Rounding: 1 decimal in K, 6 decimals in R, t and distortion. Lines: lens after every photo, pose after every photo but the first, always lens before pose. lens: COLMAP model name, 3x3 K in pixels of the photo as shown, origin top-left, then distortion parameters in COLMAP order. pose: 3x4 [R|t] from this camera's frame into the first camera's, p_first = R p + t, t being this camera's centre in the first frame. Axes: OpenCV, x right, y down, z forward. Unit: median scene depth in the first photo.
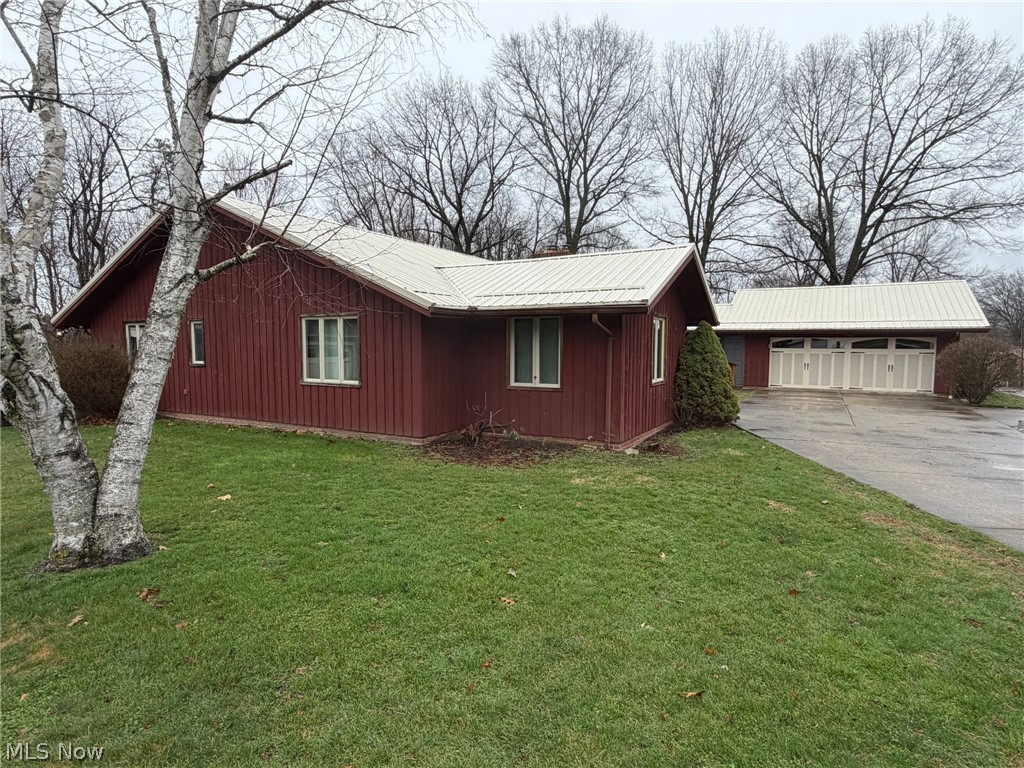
lens RADIAL K [[558.4, 0, 511.0], [0, 558.4, 386.4], [0, 0, 1]] dist [-0.004387, -0.002225]
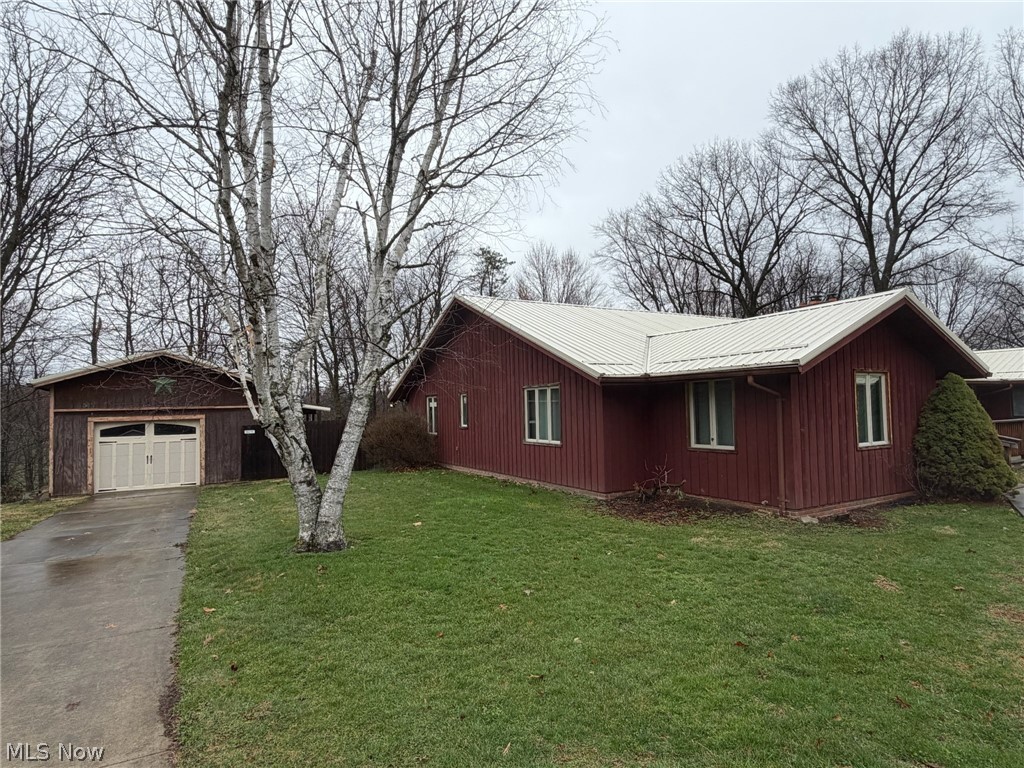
lens RADIAL K [[558.4, 0, 515.3], [0, 558.4, 388.6], [0, 0, 1]] dist [-0.004387, -0.002225]
pose [[0.859349, -0.038841, -0.509913, 0.257261], [-0.014974, 0.994773, -0.101008, 0.000082], [0.511170, 0.094437, 0.854275, -0.061283]]
